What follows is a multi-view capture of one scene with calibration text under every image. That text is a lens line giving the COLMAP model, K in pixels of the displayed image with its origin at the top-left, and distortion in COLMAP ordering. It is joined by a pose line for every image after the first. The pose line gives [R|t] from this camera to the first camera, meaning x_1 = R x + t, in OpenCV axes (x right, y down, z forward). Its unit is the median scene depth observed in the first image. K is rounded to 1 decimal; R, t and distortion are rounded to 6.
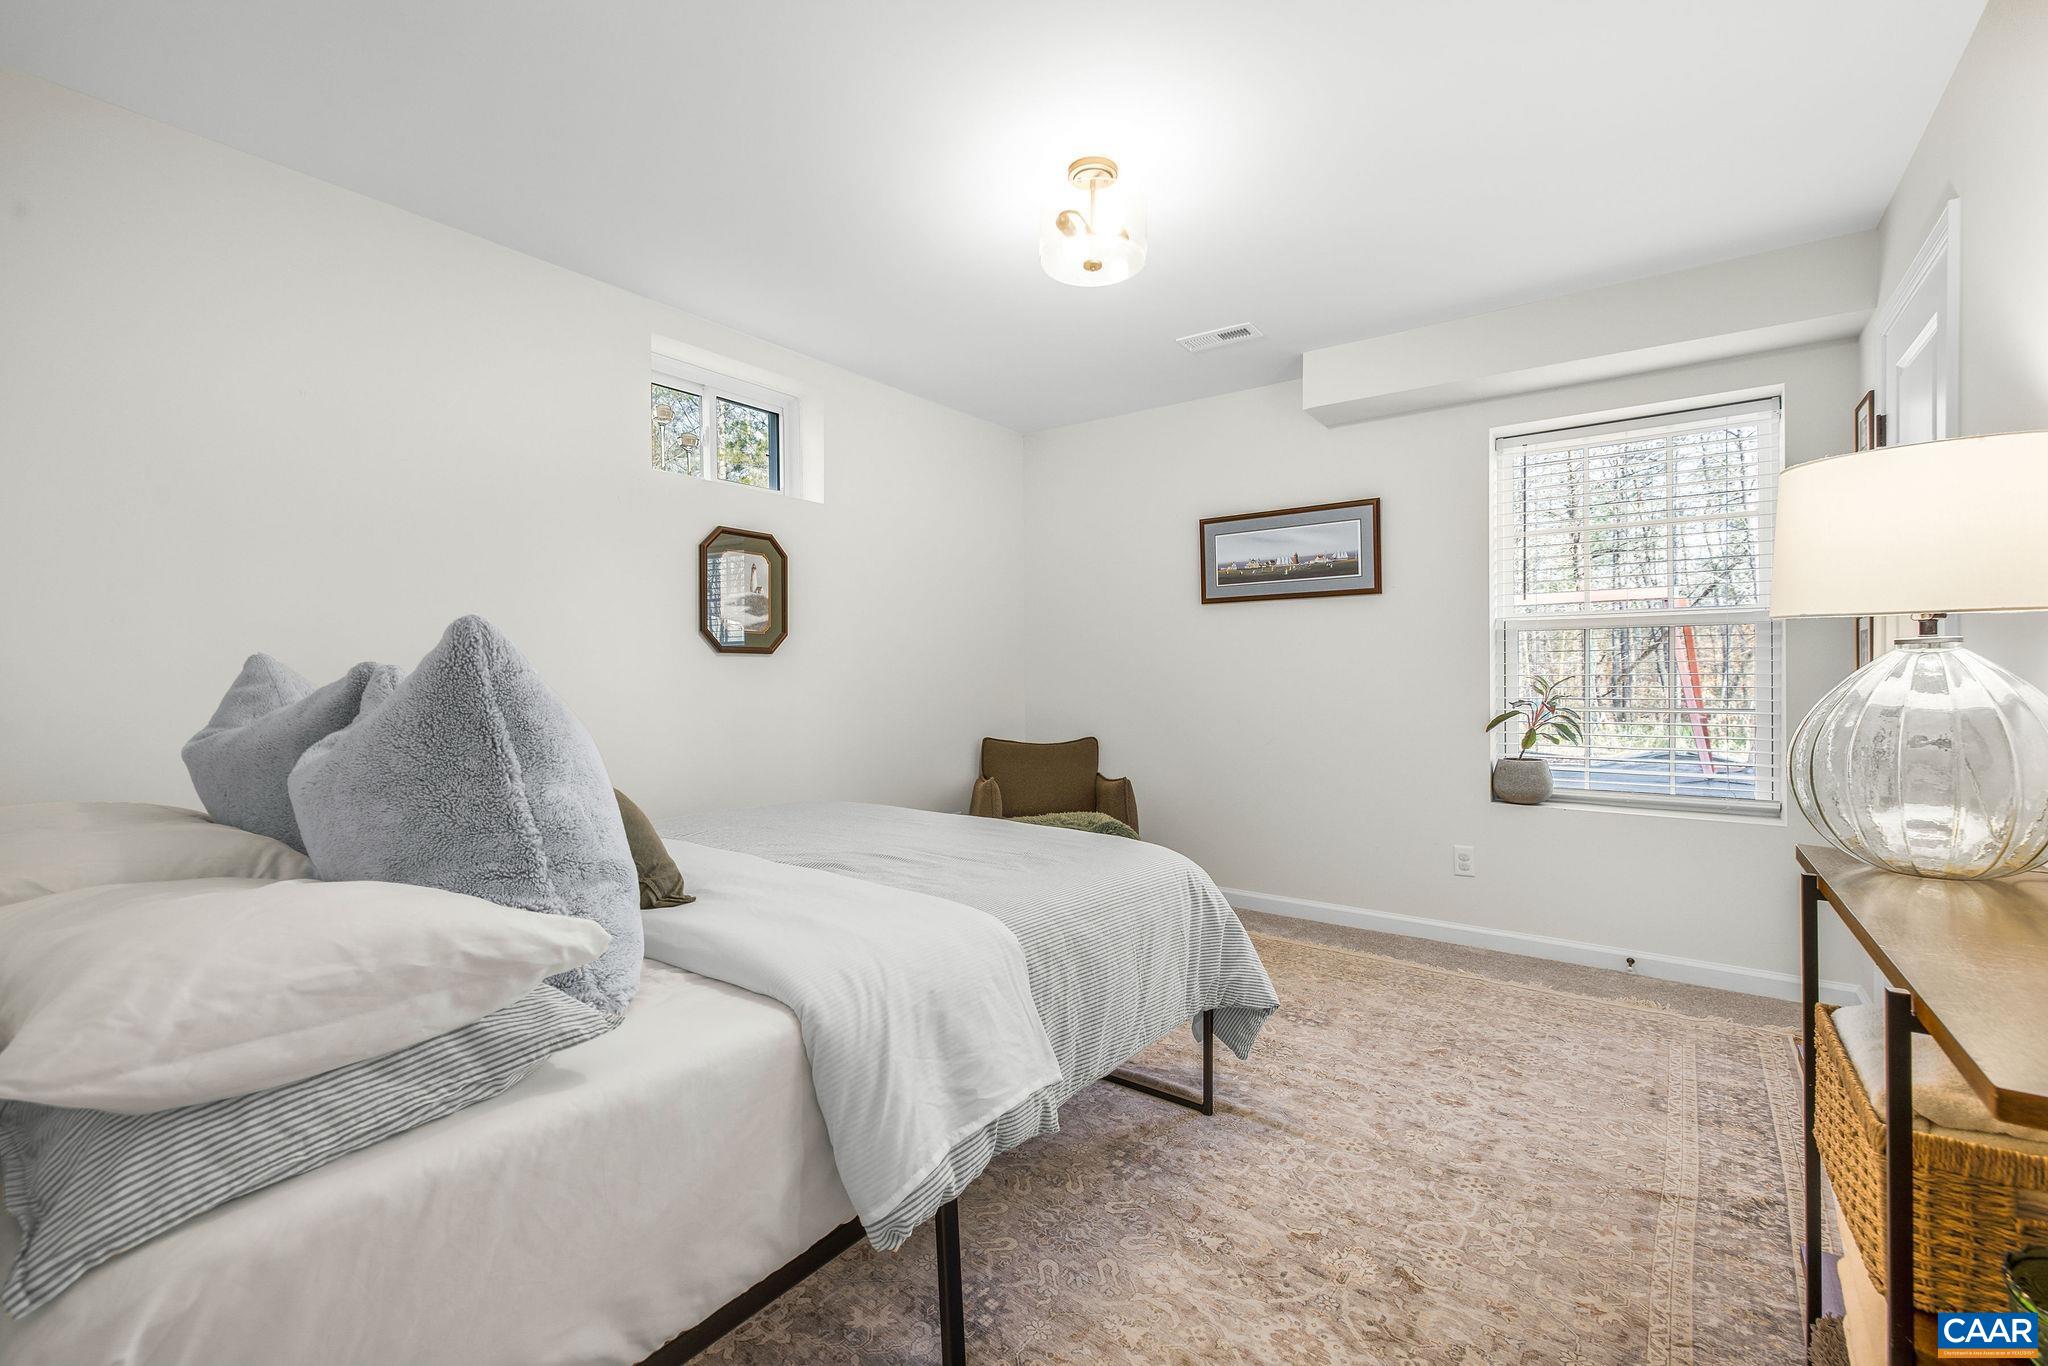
lens RADIAL K [[859.7, 0, 1024.0], [0, 859.7, 683.0], [0, 0, 1]] dist [0.009828, 0.000012]
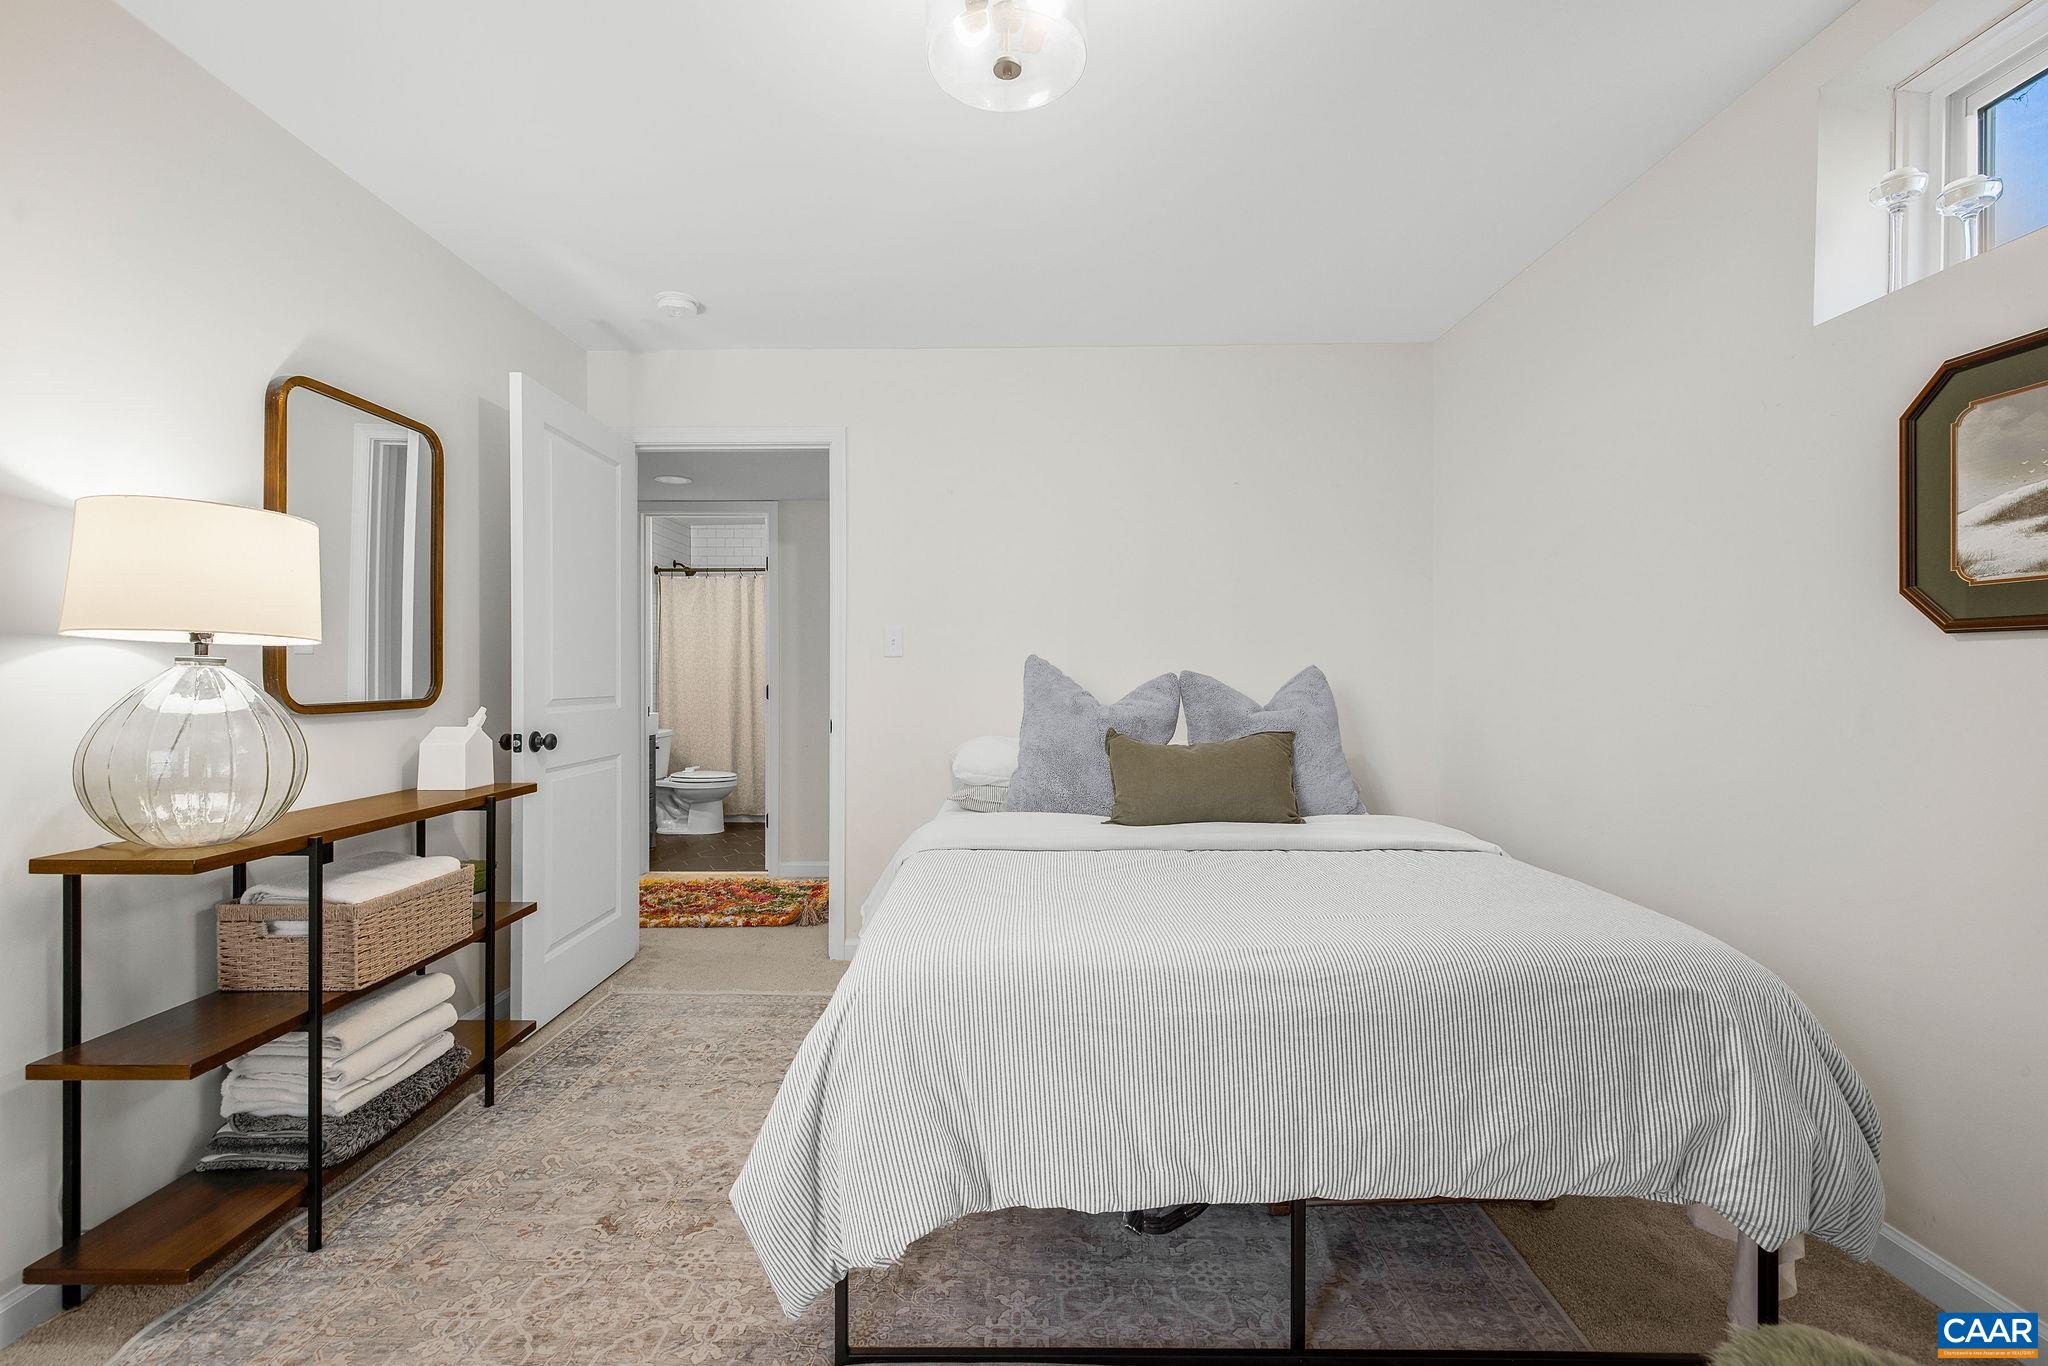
lens RADIAL K [[859.7, 0, 1024.0], [0, 859.7, 683.0], [0, 0, 1]] dist [0.009828, 0.000012]
pose [[-0.799413, 0.011746, -0.600668, 0.536157], [0.001387, 0.999842, 0.017705, -0.027843], [0.600781, 0.013320, -0.799303, 1.749767]]
